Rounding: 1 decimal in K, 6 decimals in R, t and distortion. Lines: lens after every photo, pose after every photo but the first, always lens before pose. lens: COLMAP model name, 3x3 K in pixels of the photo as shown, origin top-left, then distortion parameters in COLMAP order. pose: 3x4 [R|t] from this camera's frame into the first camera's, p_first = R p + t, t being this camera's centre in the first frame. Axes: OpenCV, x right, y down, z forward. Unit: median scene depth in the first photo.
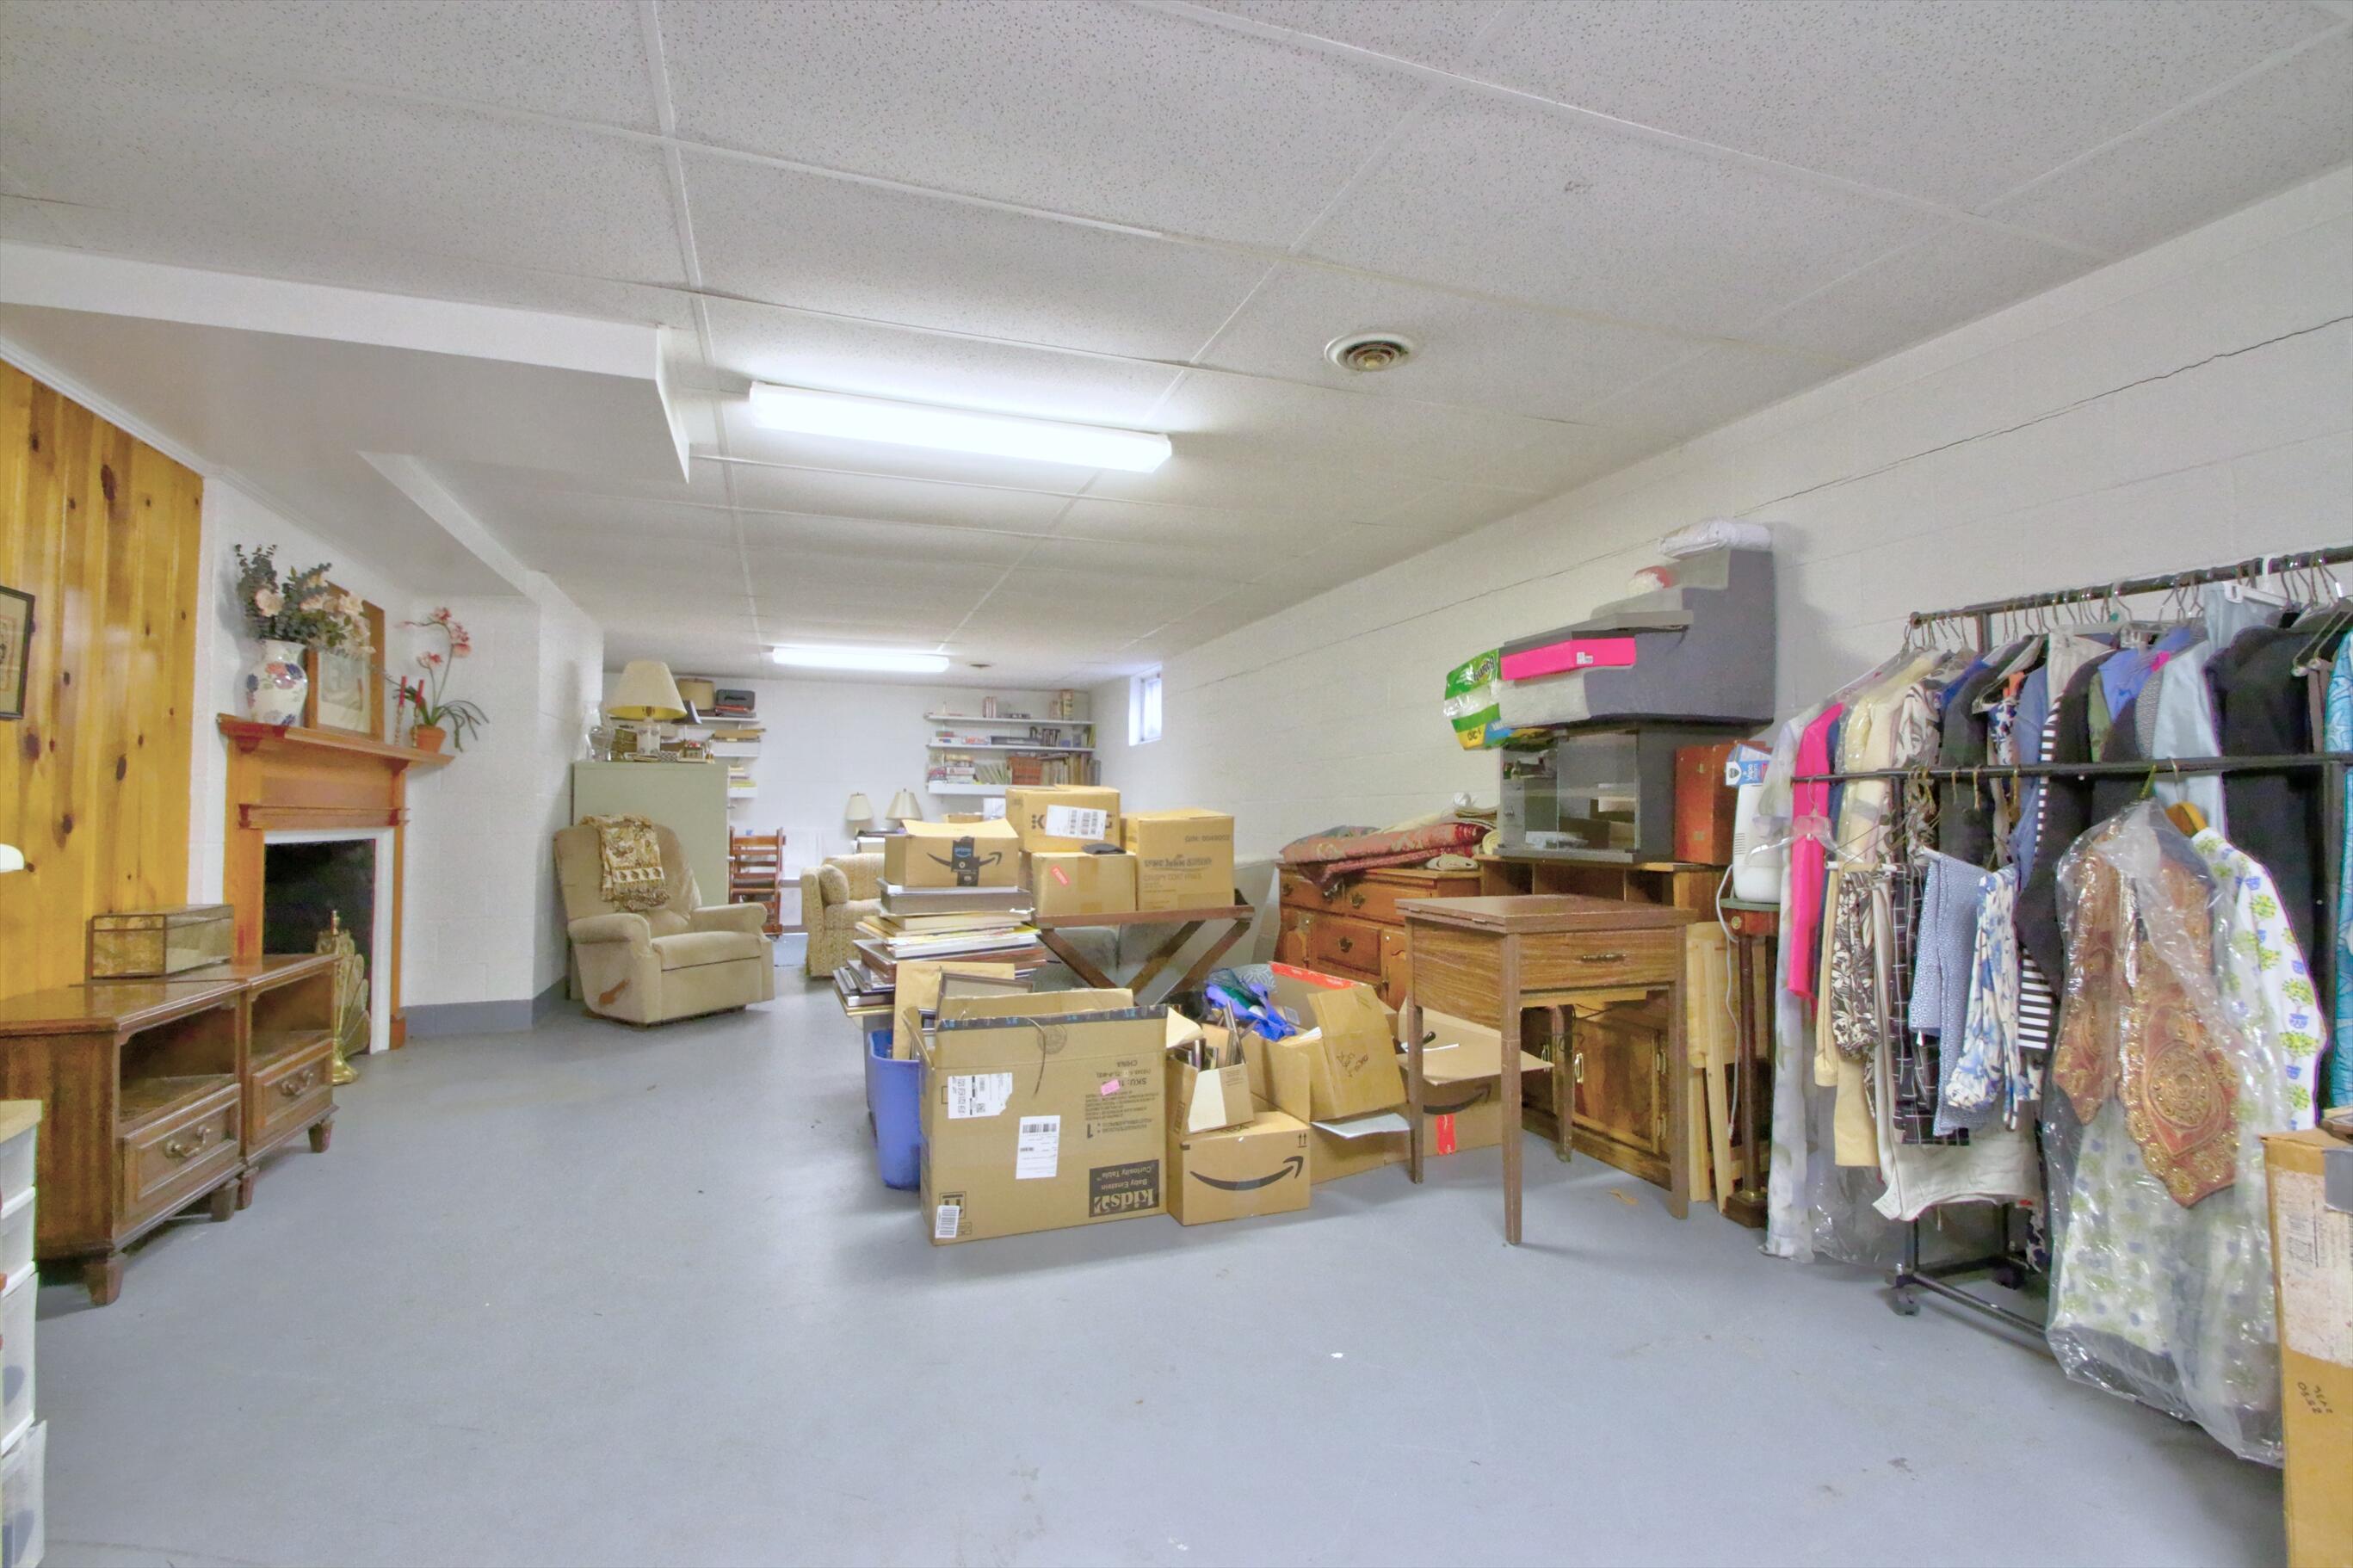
lens RADIAL K [[1083.3, 0, 1172.8], [0, 1083.3, 787.7], [0, 0, 1]] dist [0.013189, -0.017367]
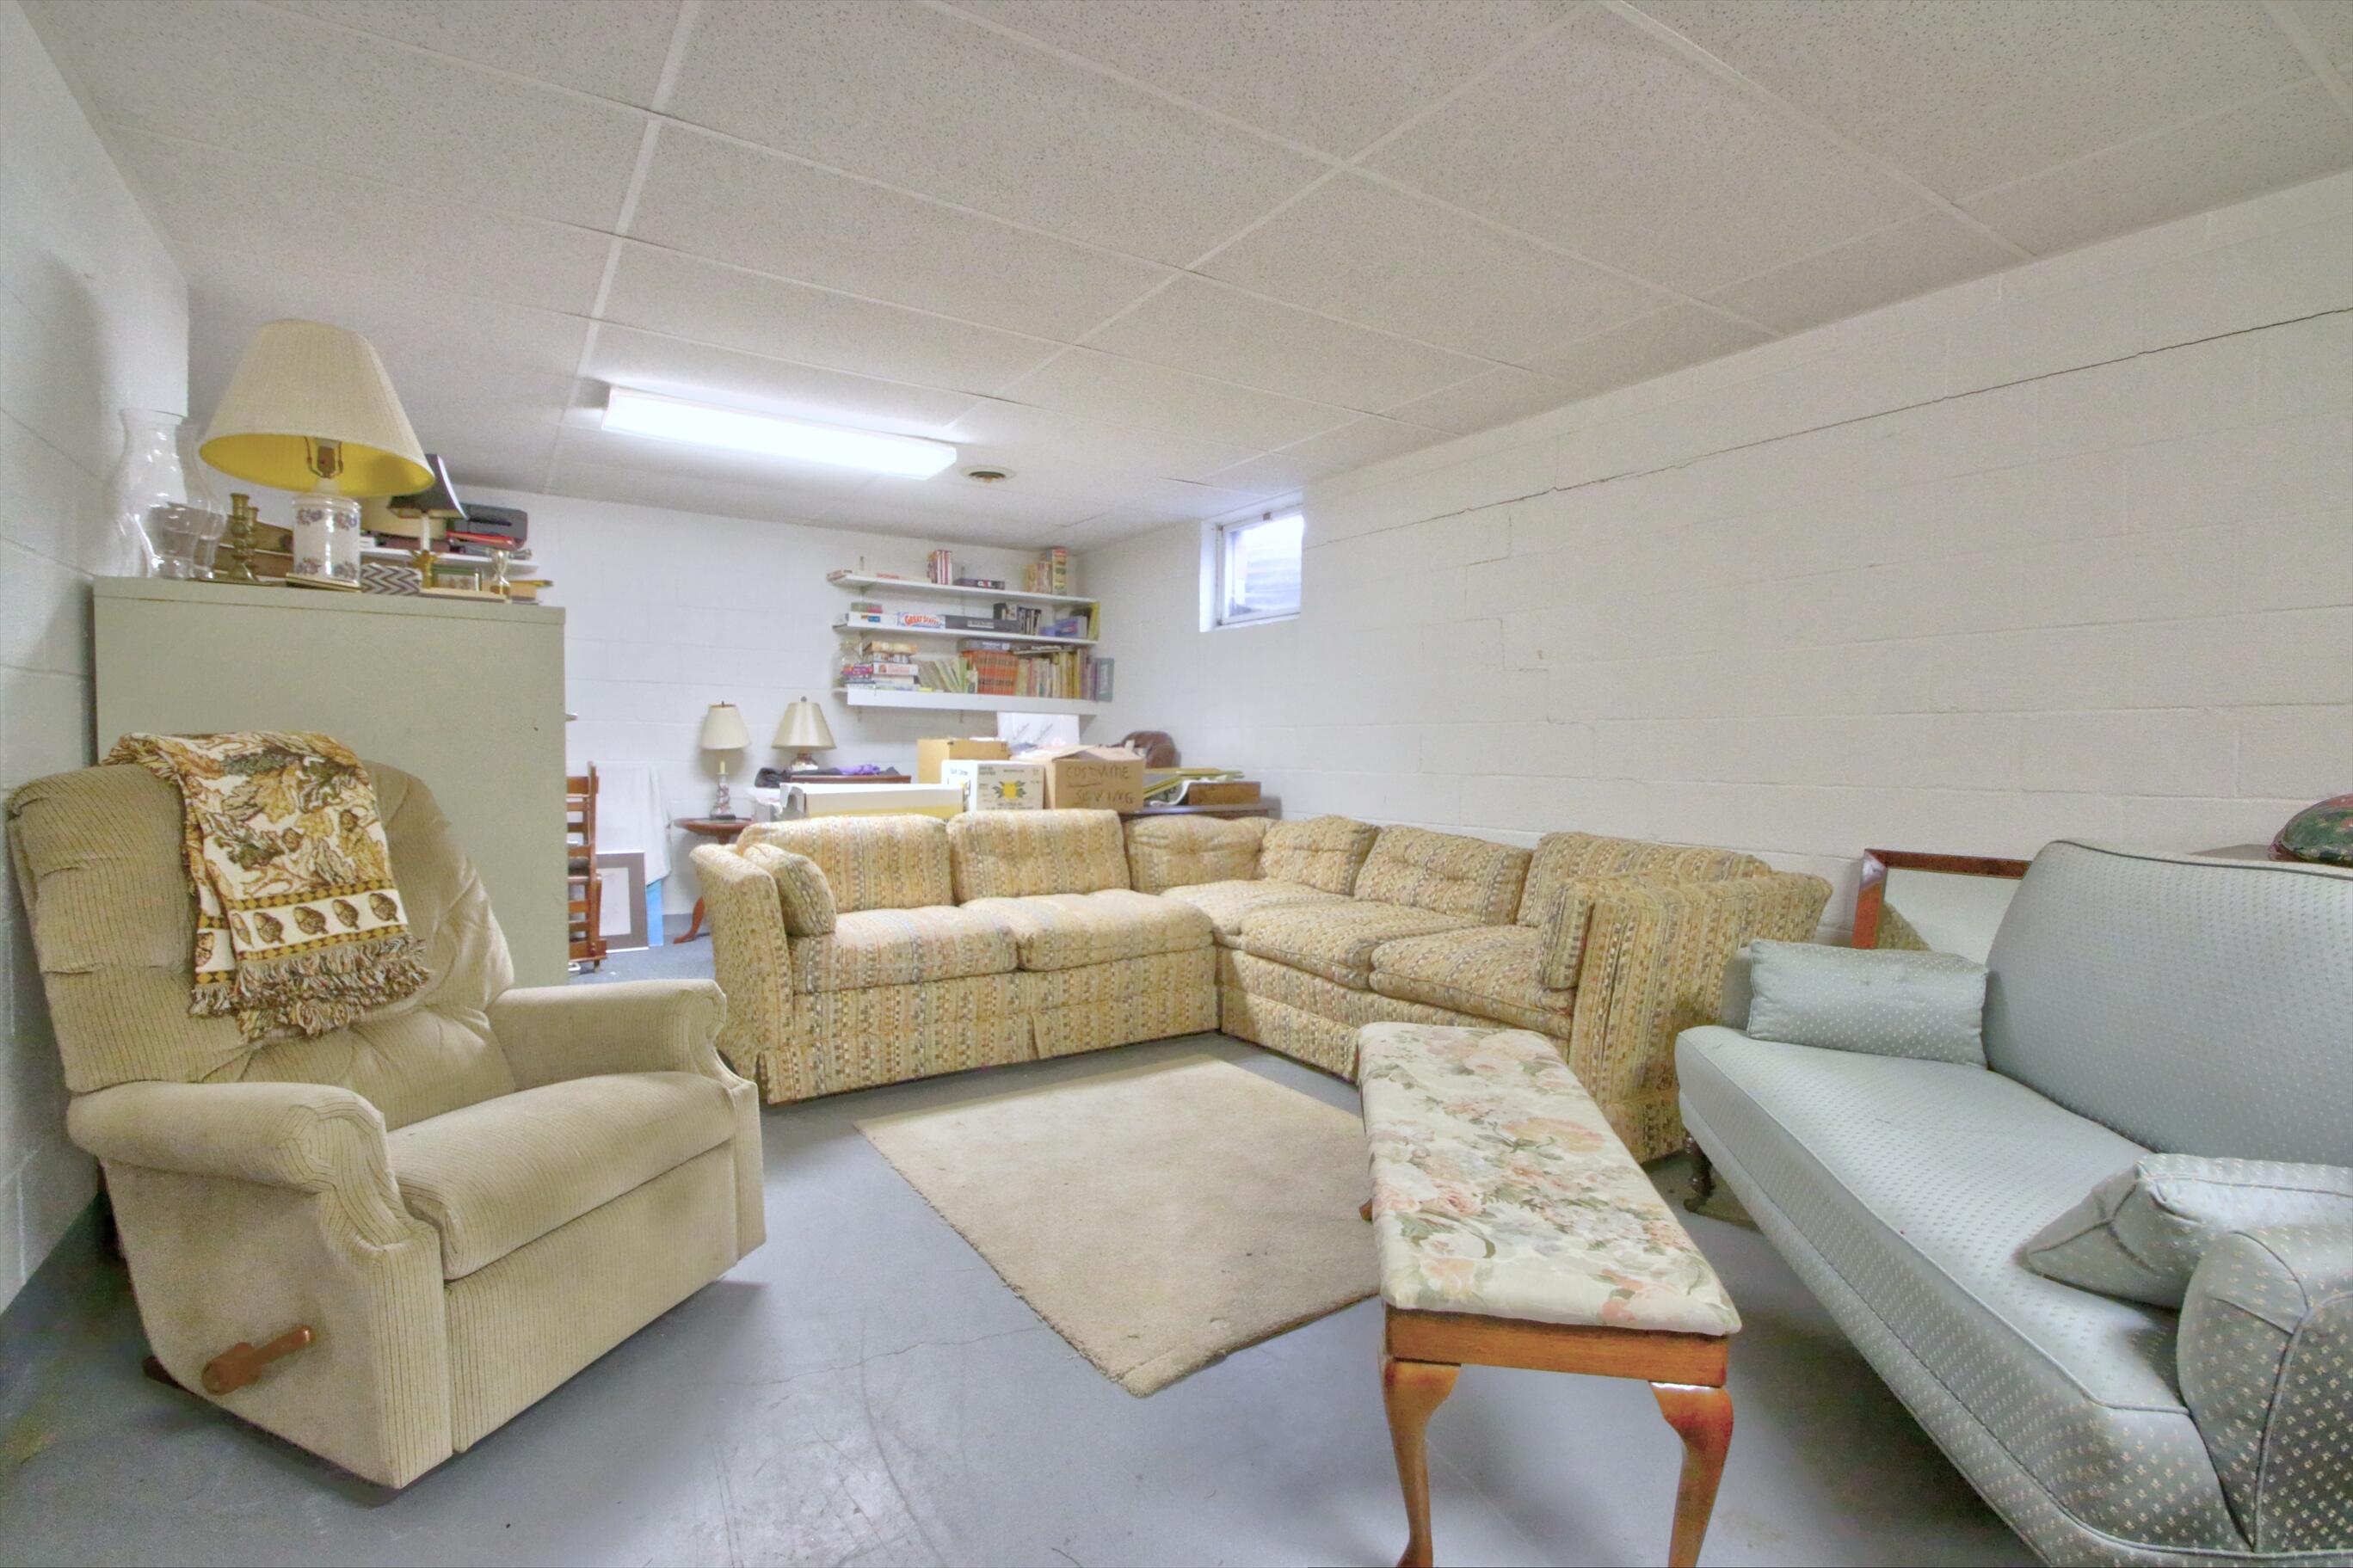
lens RADIAL K [[1083.2, 0, 1172.8], [0, 1083.2, 787.7], [0, 0, 1]] dist [0.013189, -0.017367]
pose [[0.973077, -0.001790, 0.230471, -0.296799], [-0.013641, 0.997770, 0.065341, 0.015065], [-0.230074, -0.066726, 0.970883, 0.584239]]
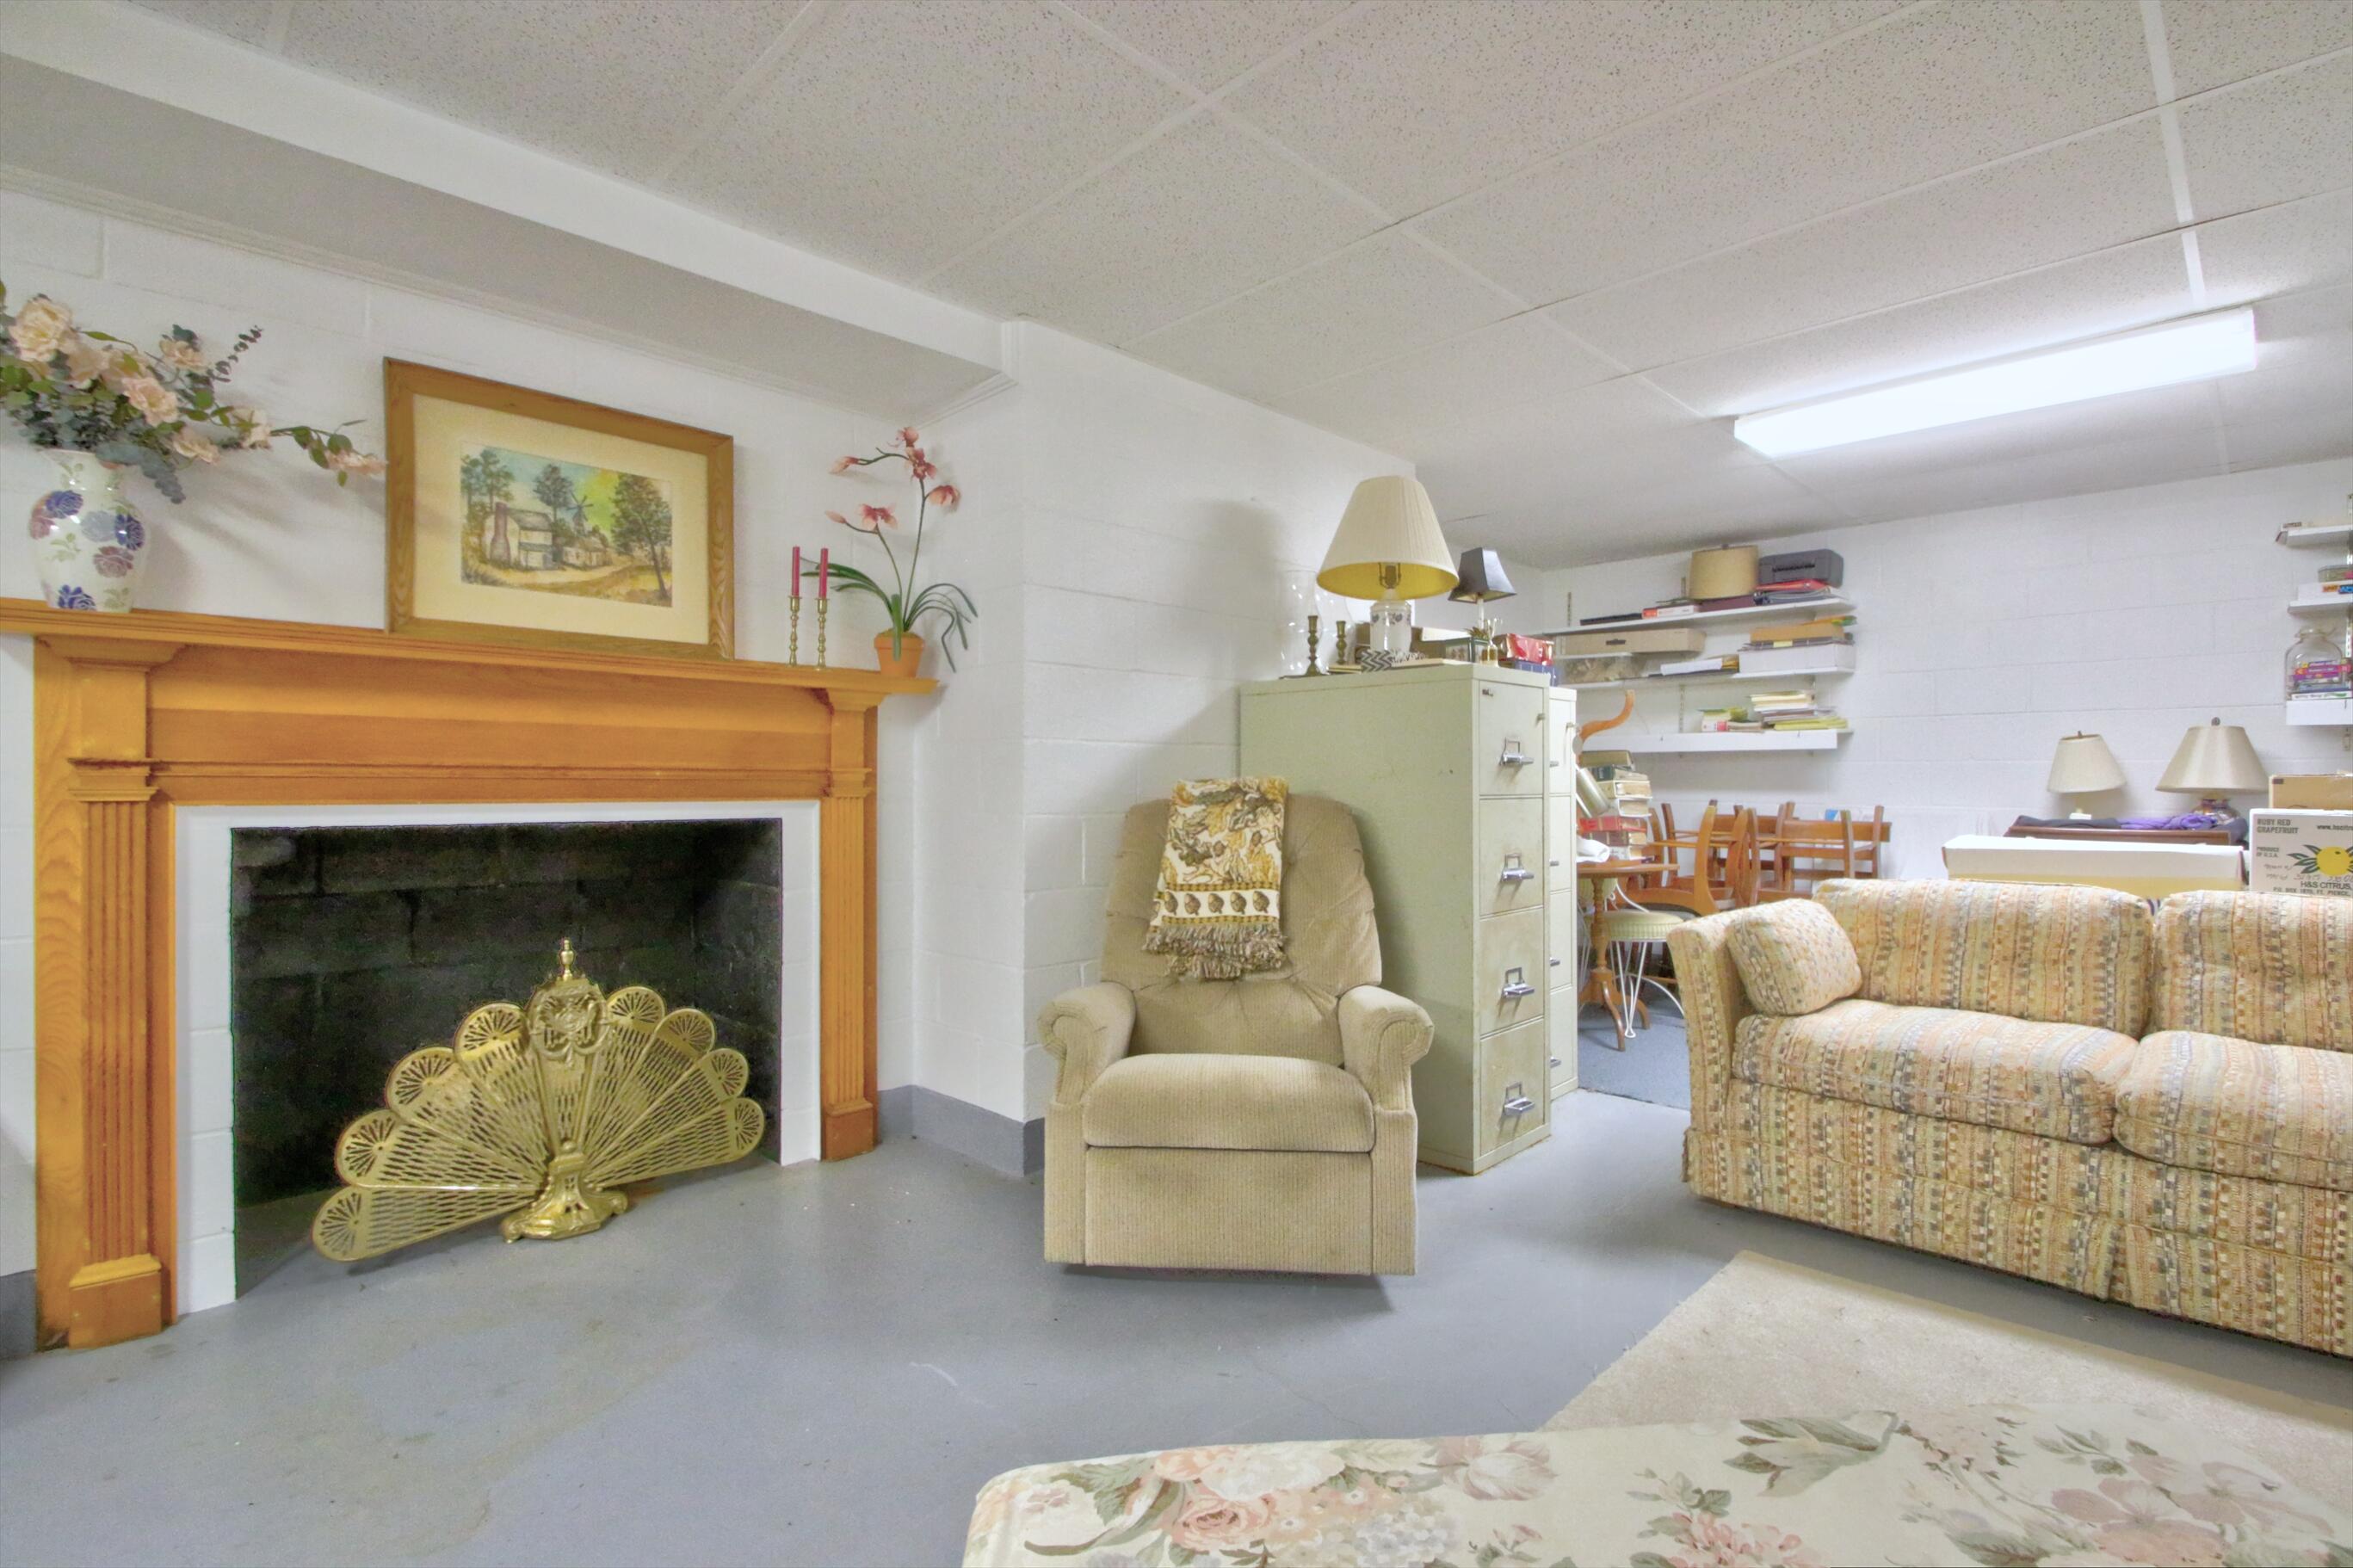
lens RADIAL K [[1083.3, 0, 1172.8], [0, 1083.3, 787.7], [0, 0, 1]] dist [0.013189, -0.017367]
pose [[0.420378, 0.000197, -0.907349, -0.062602], [0.024292, 0.999639, 0.011472, 0.021460], [0.907024, -0.026864, 0.420221, 0.726494]]
